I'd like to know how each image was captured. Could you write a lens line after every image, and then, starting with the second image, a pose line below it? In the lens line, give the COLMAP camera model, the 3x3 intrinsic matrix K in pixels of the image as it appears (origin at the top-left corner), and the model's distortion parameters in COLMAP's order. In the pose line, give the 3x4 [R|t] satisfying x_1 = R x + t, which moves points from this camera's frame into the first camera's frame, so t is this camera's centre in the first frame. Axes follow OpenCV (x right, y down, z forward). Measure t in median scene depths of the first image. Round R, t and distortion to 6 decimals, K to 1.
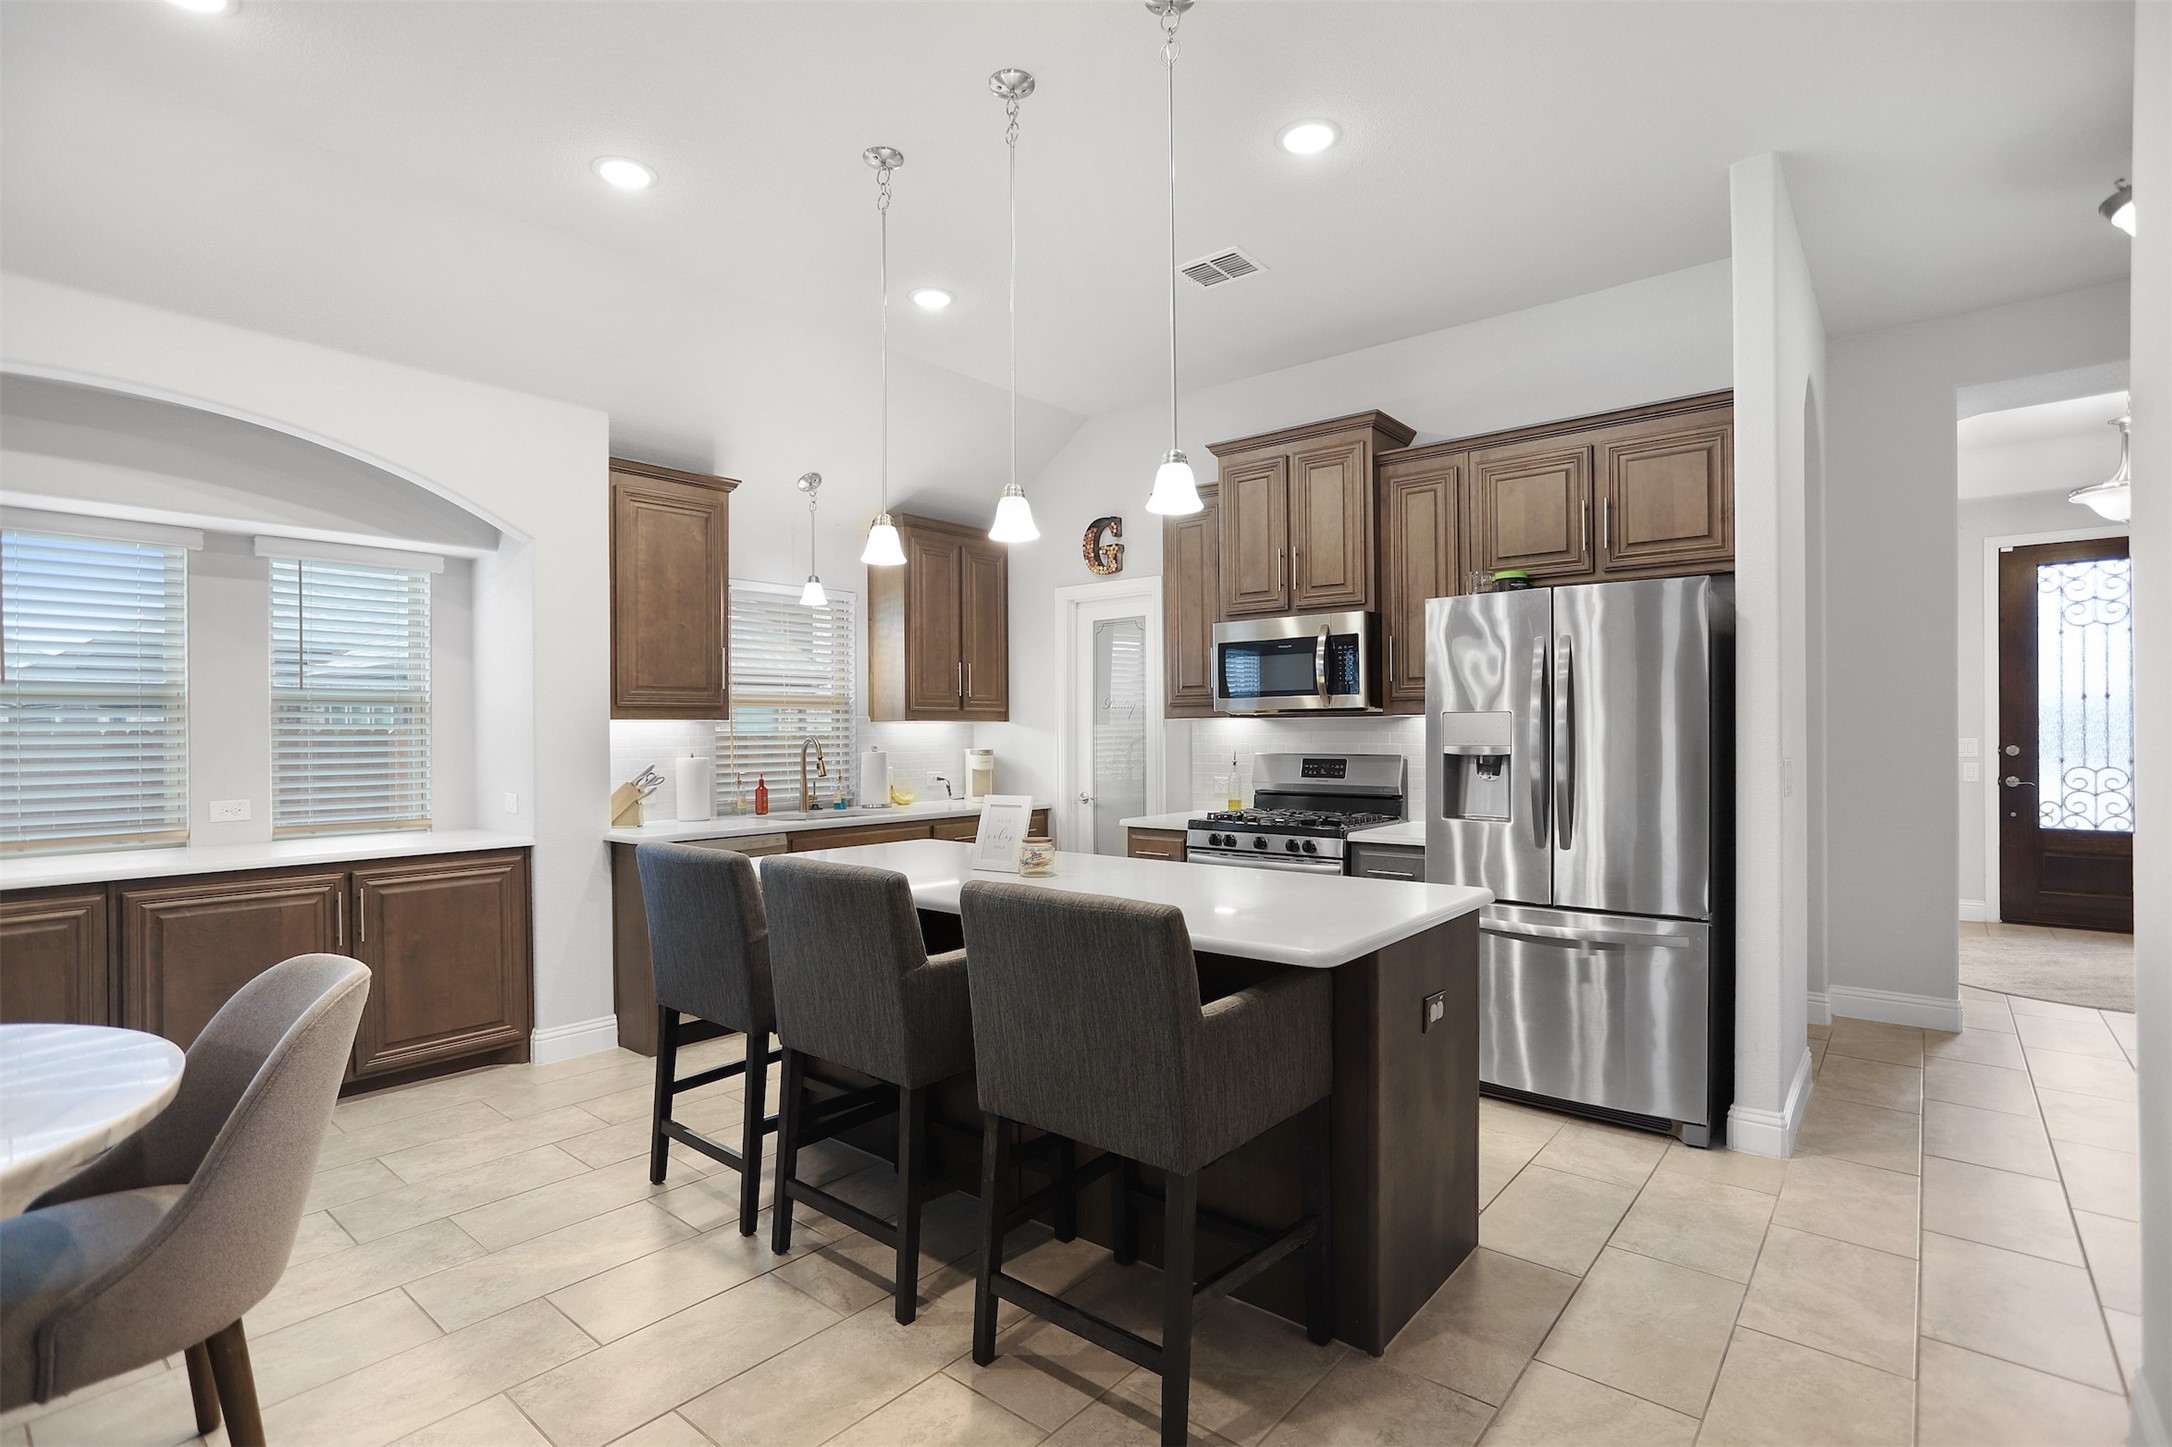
lens RADIAL K [[1025.9, 0, 1083.3], [0, 1025.9, 738.2], [0, 0, 1]] dist [-0.080182, 0.058819]
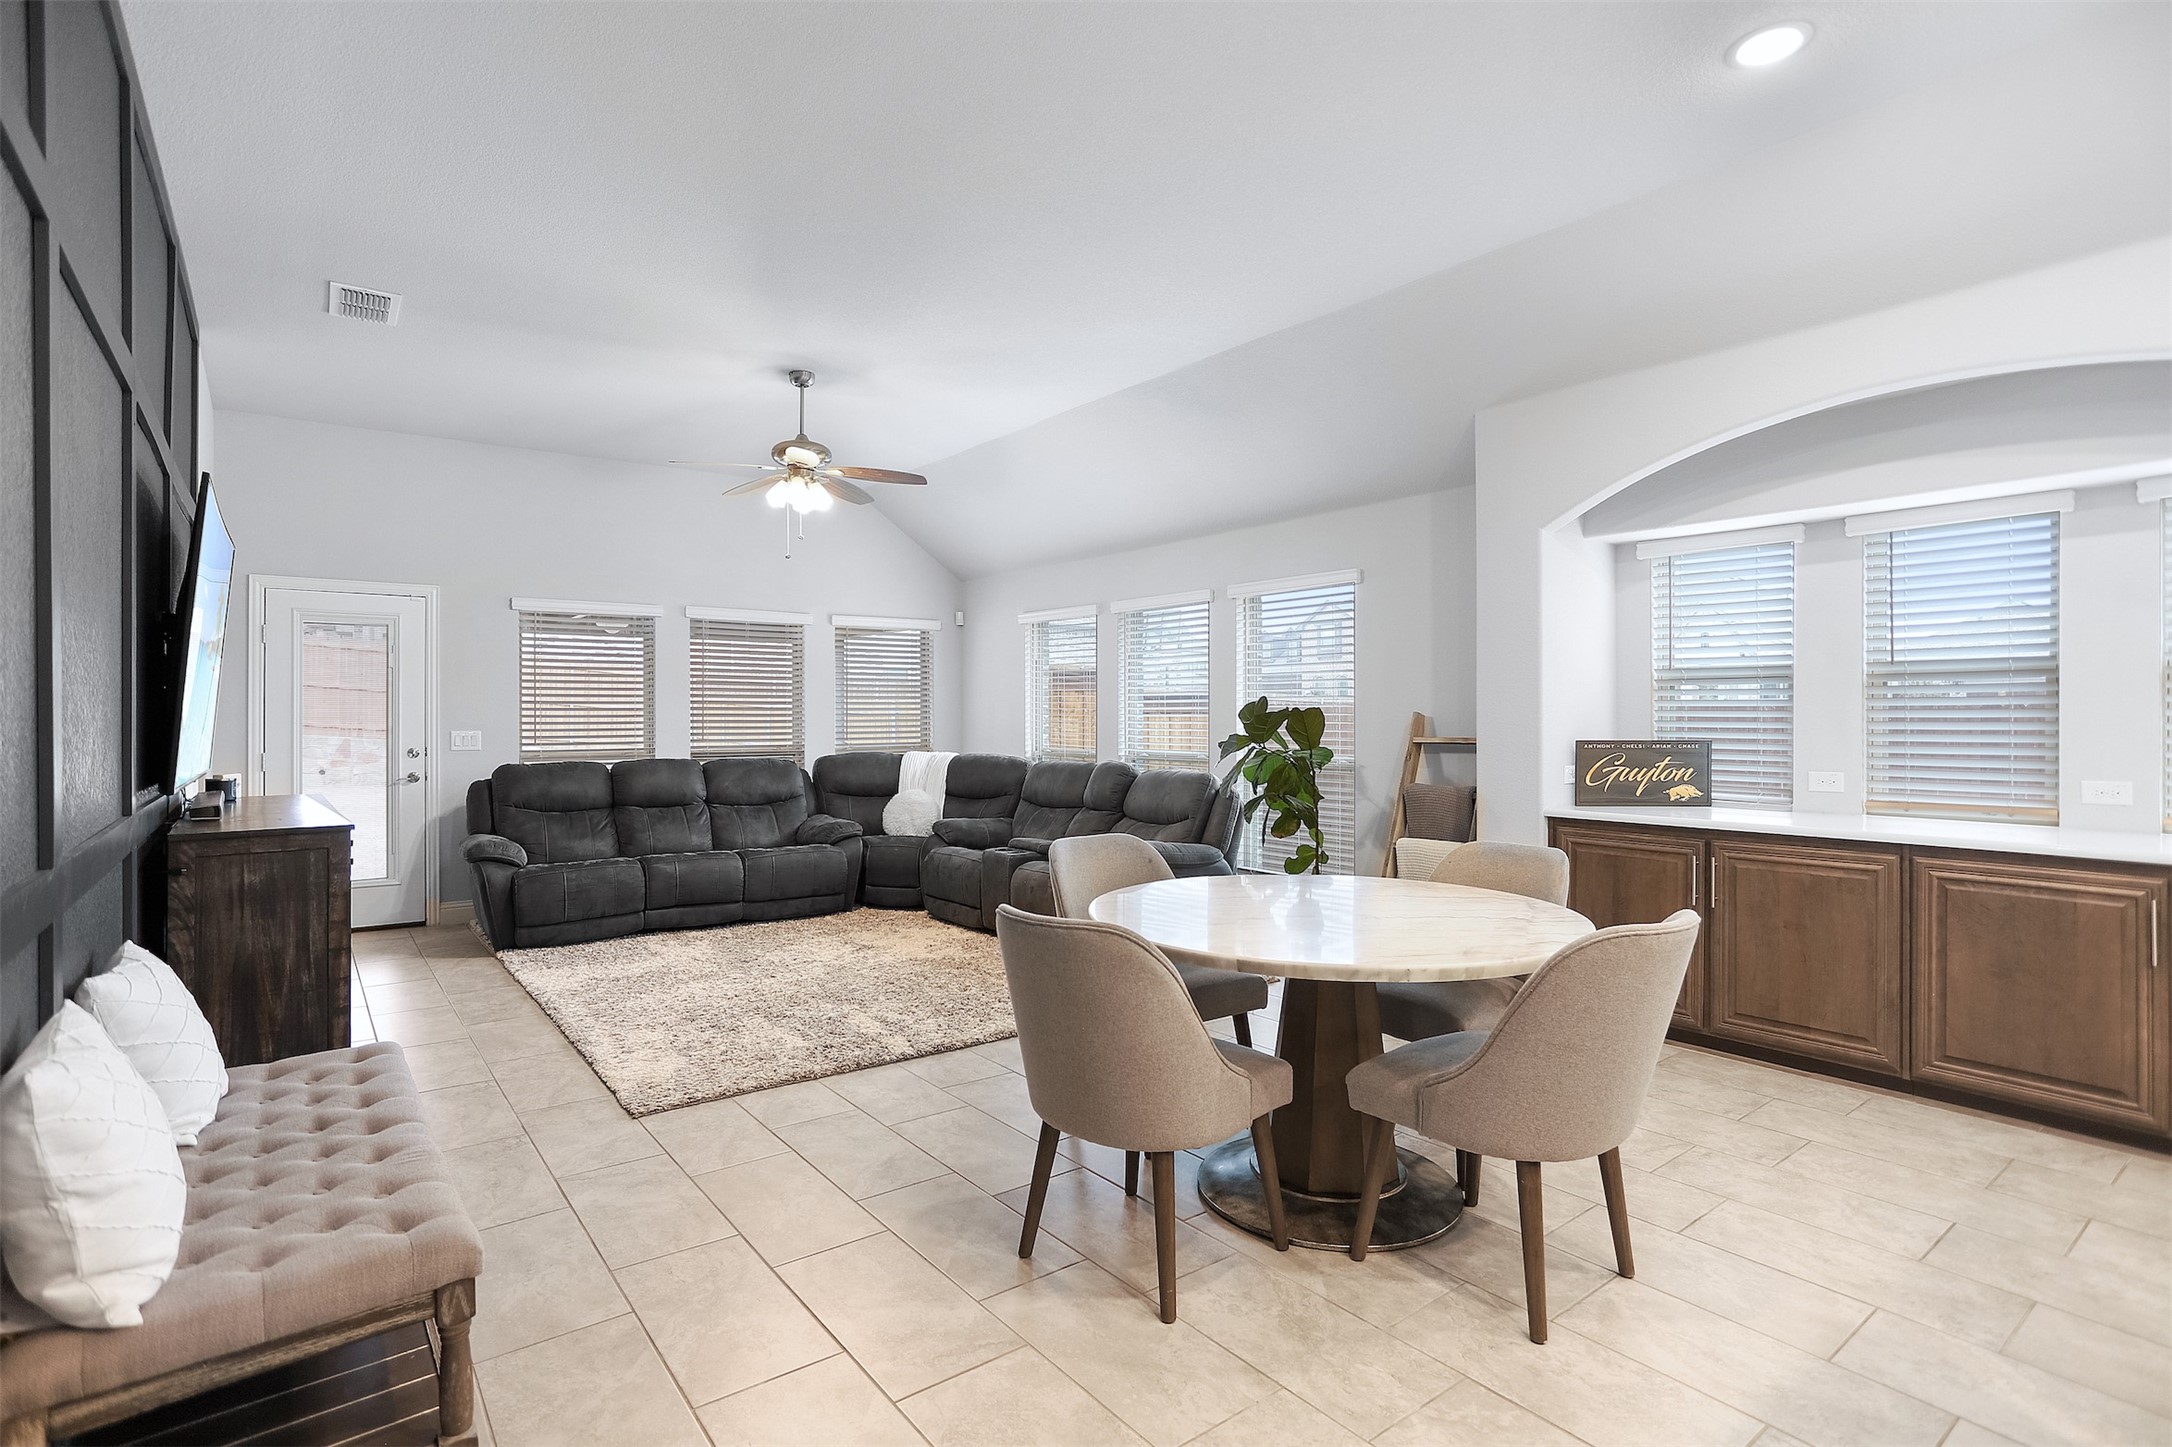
lens RADIAL K [[1051.7, 0, 1123.0], [0, 1051.7, 707.0], [0, 0, 1]] dist [-0.032362, 0.029345]
pose [[-0.188550, -0.004321, -0.982054, 0.228556], [-0.000335, 0.999991, -0.004335, -0.001221], [0.982063, -0.000488, -0.188550, 0.282692]]
